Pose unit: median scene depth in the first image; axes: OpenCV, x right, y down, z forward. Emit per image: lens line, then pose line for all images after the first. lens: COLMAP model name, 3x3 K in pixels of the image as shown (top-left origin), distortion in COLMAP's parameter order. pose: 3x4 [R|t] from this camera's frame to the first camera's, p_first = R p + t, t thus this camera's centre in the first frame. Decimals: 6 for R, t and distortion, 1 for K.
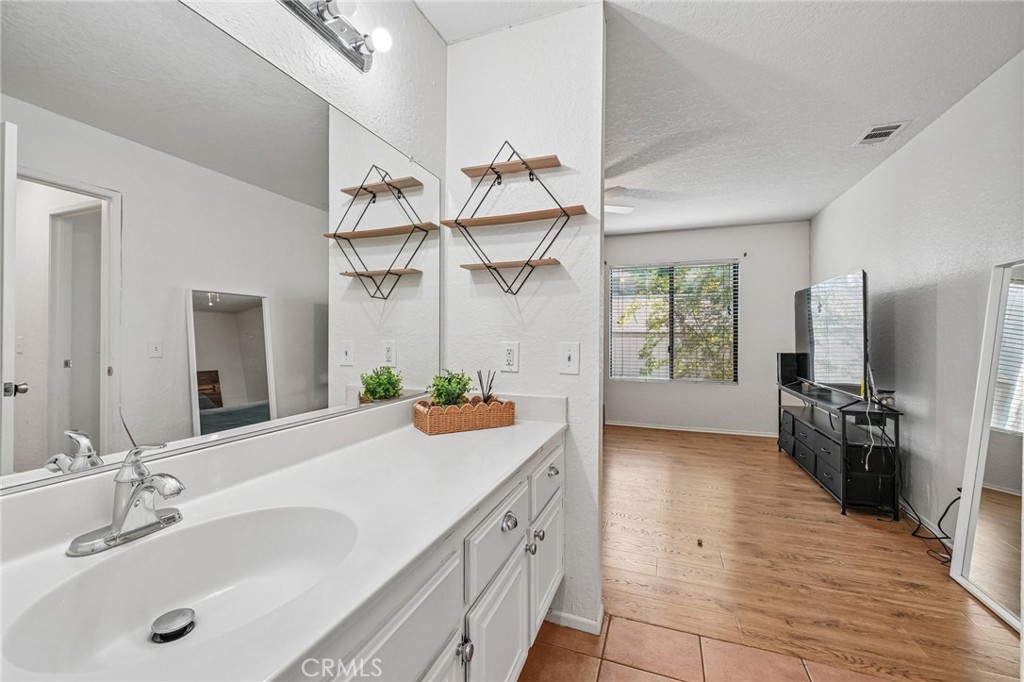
lens RADIAL K [[418.1, 0, 501.0], [0, 418.1, 335.1], [0, 0, 1]] dist [-0.016157, 0.000173]
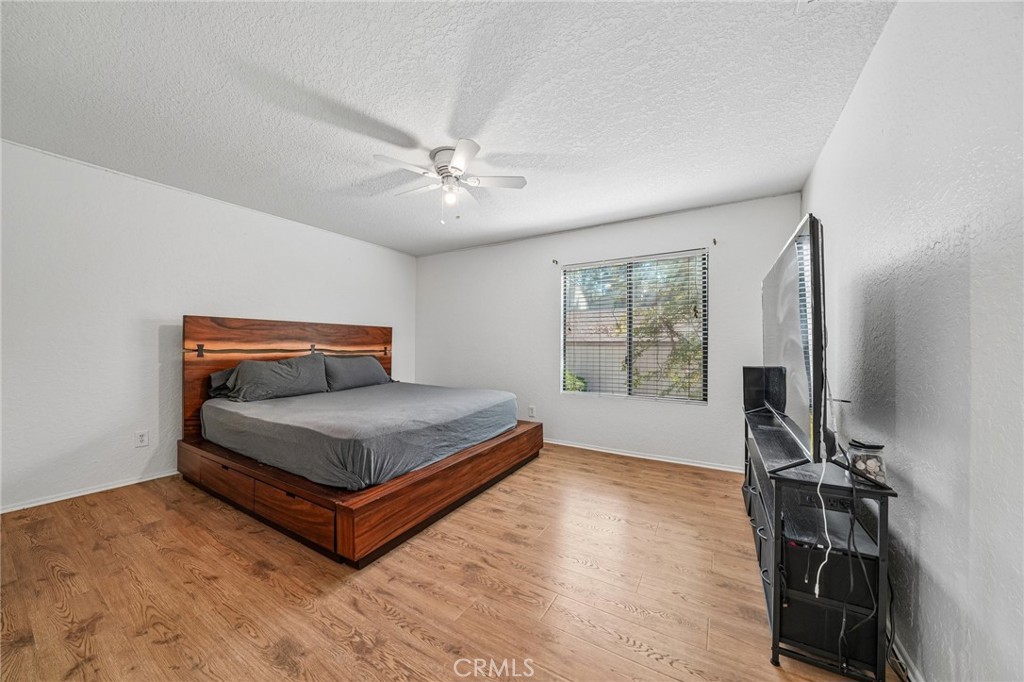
lens RADIAL K [[356.4, 0, 504.0], [0, 356.4, 342.9], [0, 0, 1]] dist [-0.018476, 0.000384]
pose [[0.984935, -0.000528, -0.172926, 0.493295], [-0.000817, 0.999970, -0.007702, 0.008474], [0.172925, 0.007727, 0.984905, 0.425146]]
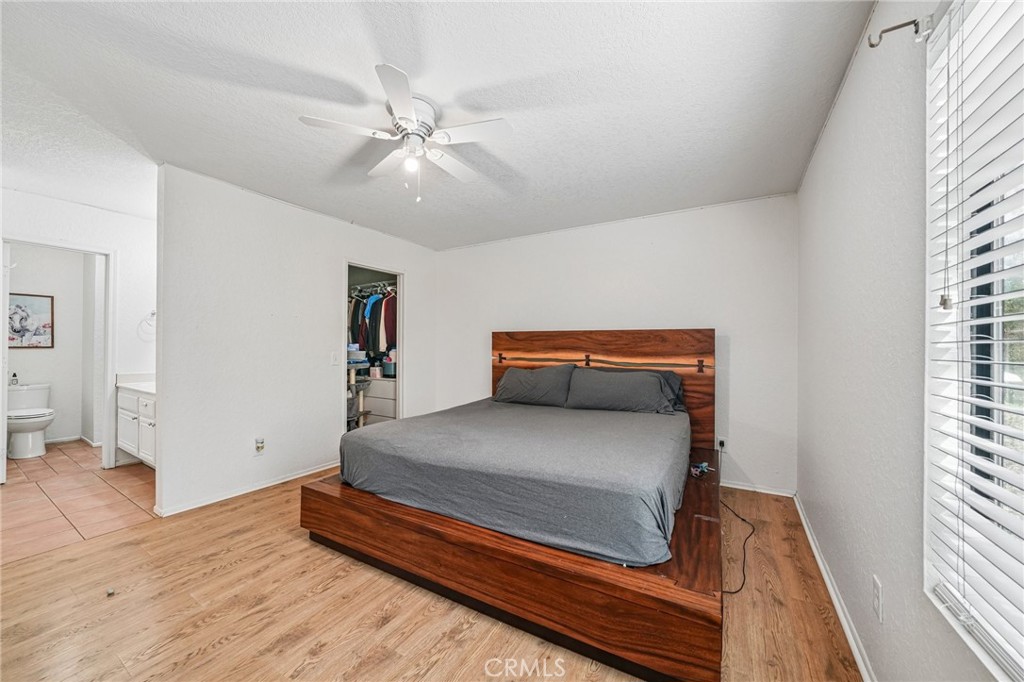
lens RADIAL K [[375.2, 0, 507.5], [0, 375.2, 344.8], [0, 0, 1]] dist [-0.015548, 0.000559]
pose [[-0.164936, -0.008425, -0.986268, 0.846911], [-0.007755, 0.999944, -0.007245, -0.015632], [0.986274, 0.006454, -0.164992, 1.490479]]
